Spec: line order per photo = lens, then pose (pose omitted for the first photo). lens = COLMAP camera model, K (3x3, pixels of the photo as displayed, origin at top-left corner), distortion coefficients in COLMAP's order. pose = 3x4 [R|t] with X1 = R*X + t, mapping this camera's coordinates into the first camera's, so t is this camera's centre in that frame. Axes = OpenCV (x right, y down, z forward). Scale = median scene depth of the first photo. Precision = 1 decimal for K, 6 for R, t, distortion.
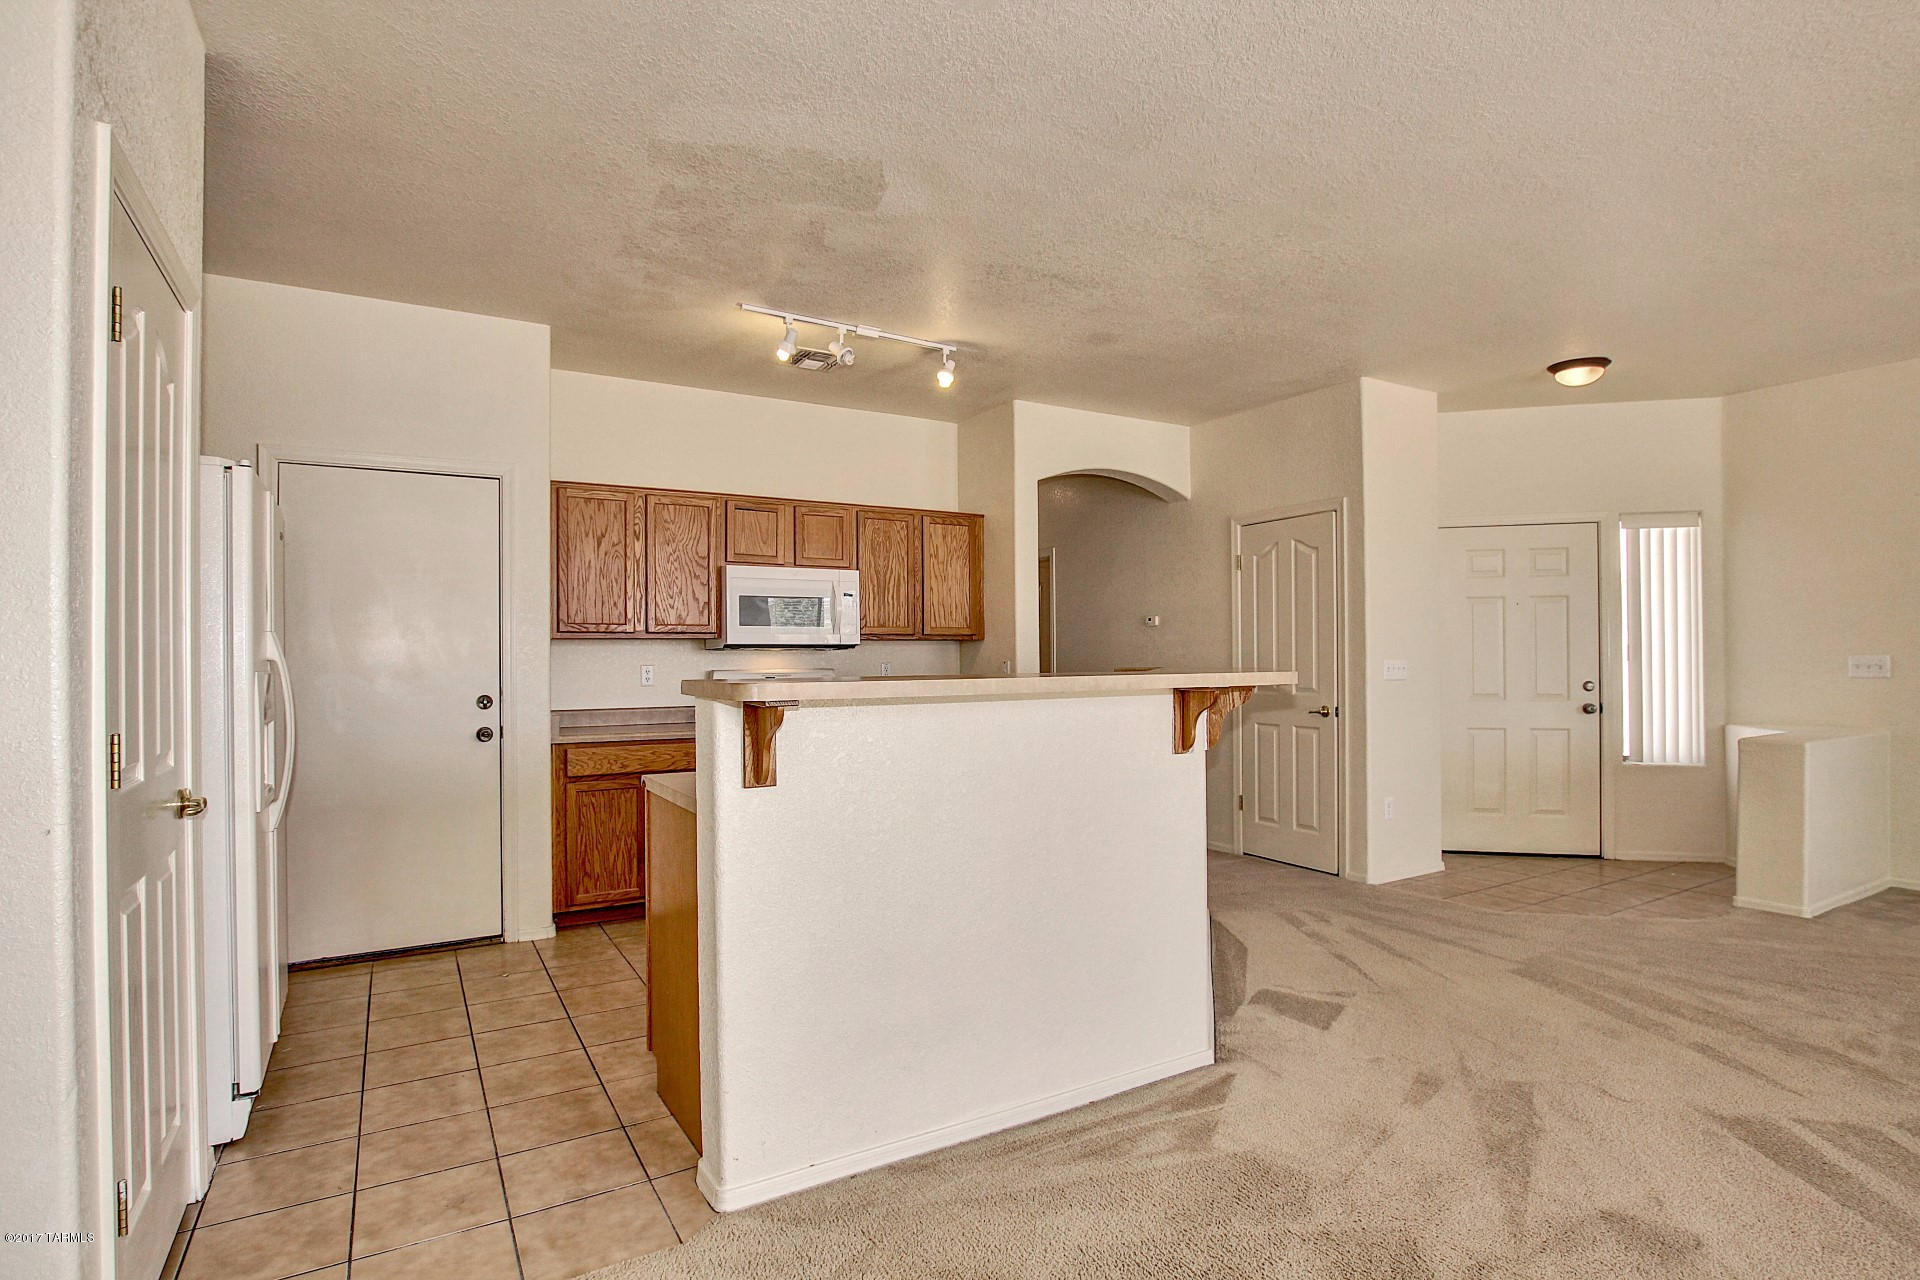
lens RADIAL K [[952.5, 0, 978.3], [0, 952.5, 654.9], [0, 0, 1]] dist [-0.021449, -0.000532]
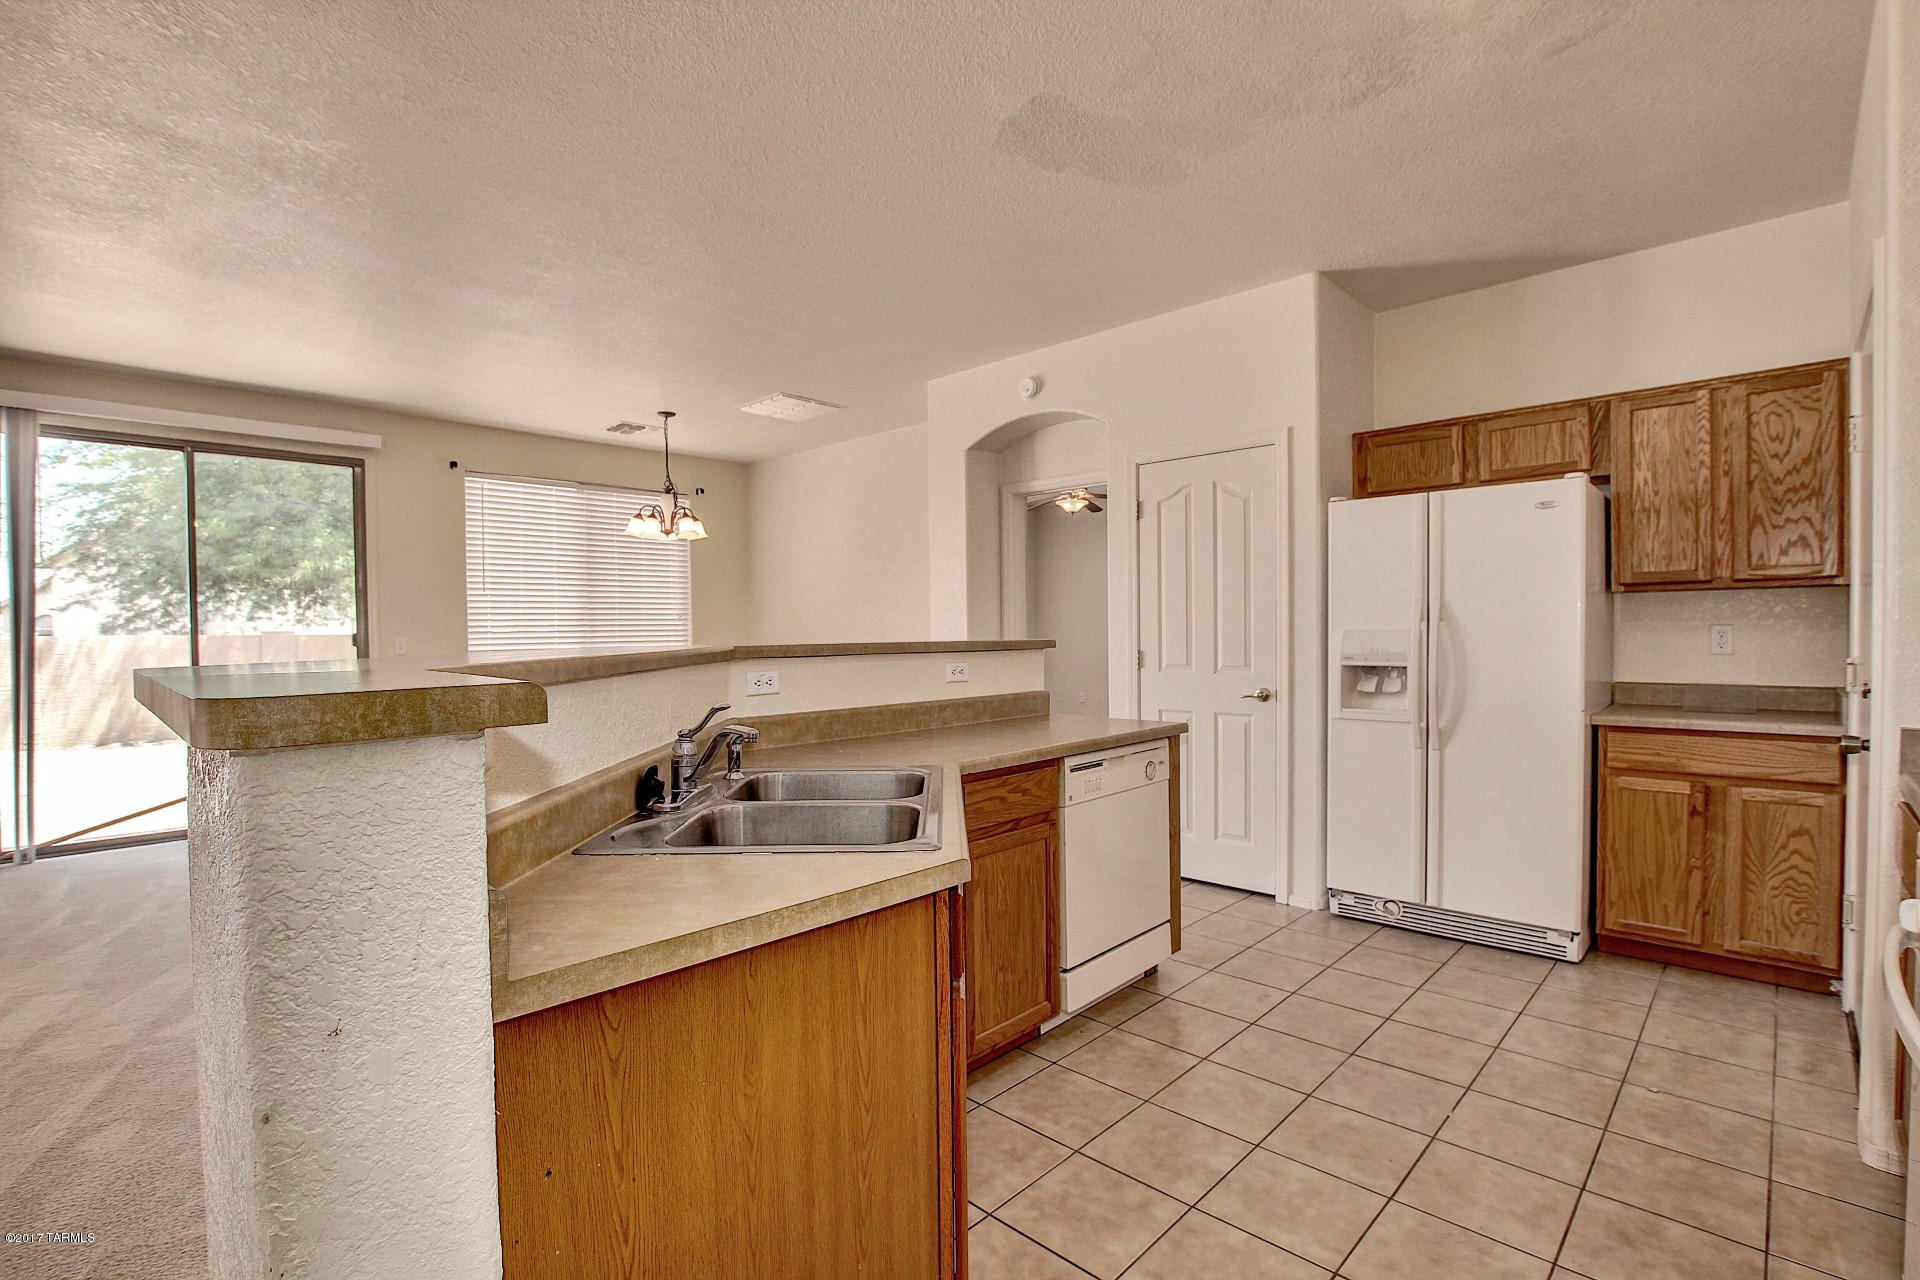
lens RADIAL K [[902.0, 0, 947.4], [0, 902.0, 644.9], [0, 0, 1]] dist [-0.025043, -0.000698]
pose [[-0.968354, 0.019689, -0.248804, 0.120441], [0.017436, 0.999785, 0.011253, 0.006499], [0.248972, 0.006559, -0.968488, 1.128974]]
